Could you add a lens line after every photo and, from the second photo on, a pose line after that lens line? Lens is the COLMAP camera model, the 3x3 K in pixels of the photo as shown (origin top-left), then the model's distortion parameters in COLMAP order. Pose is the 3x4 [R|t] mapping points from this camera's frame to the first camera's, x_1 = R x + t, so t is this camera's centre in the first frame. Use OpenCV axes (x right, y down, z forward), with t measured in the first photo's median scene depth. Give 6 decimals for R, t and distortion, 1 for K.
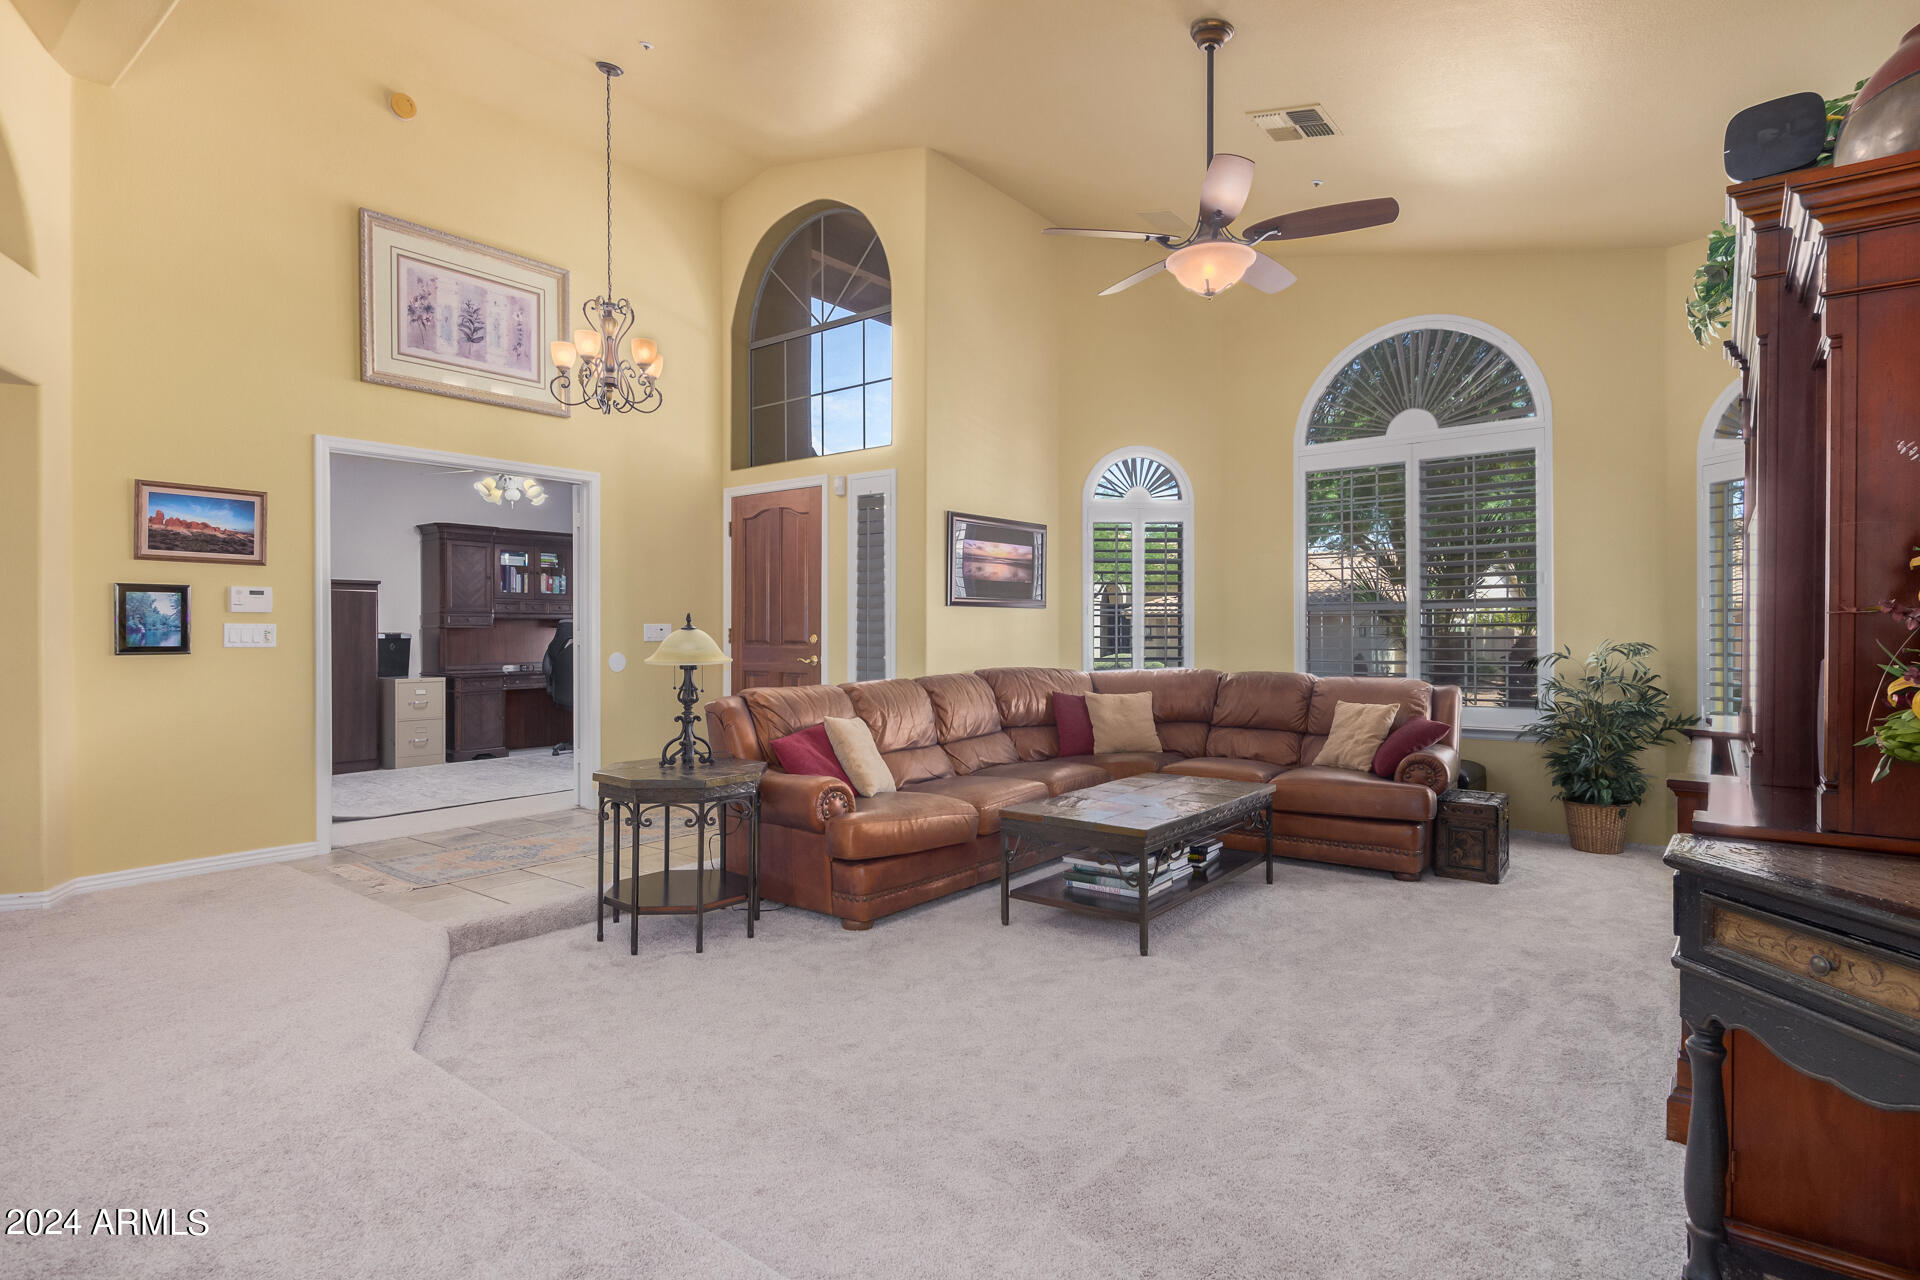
lens RADIAL K [[966.6, 0, 960.0], [0, 966.6, 640.0], [0, 0, 1]] dist [-0.000108, -0.000167]
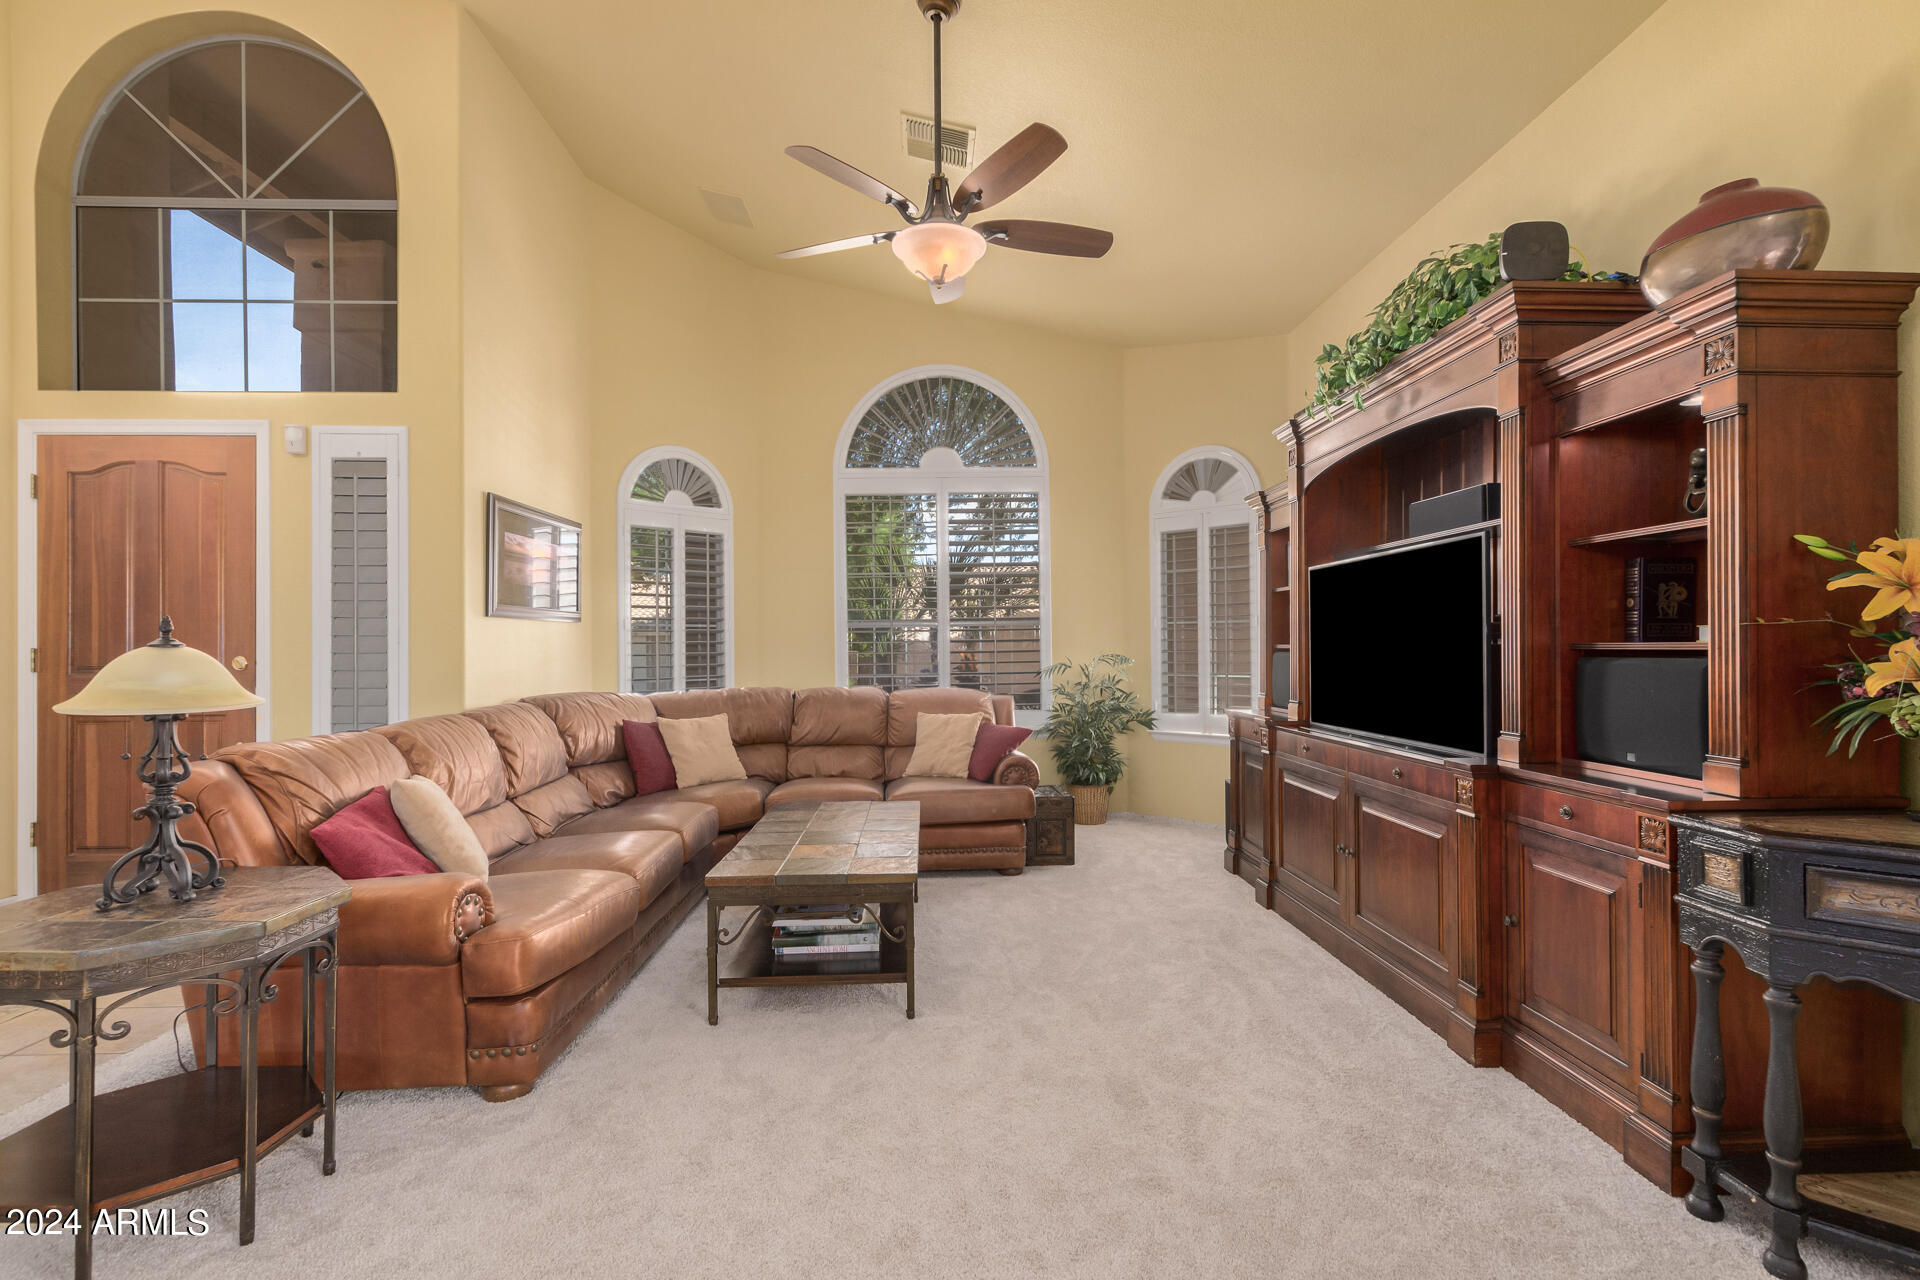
lens RADIAL K [[879.0, 0, 956.3], [0, 879.0, 644.9], [0, 0, 1]] dist [0.007803, -0.000782]
pose [[0.762588, -0.004383, 0.646870, -0.220297], [0.013636, 0.999864, -0.009299, -0.001295], [-0.646741, 0.015912, 0.762543, 0.277015]]
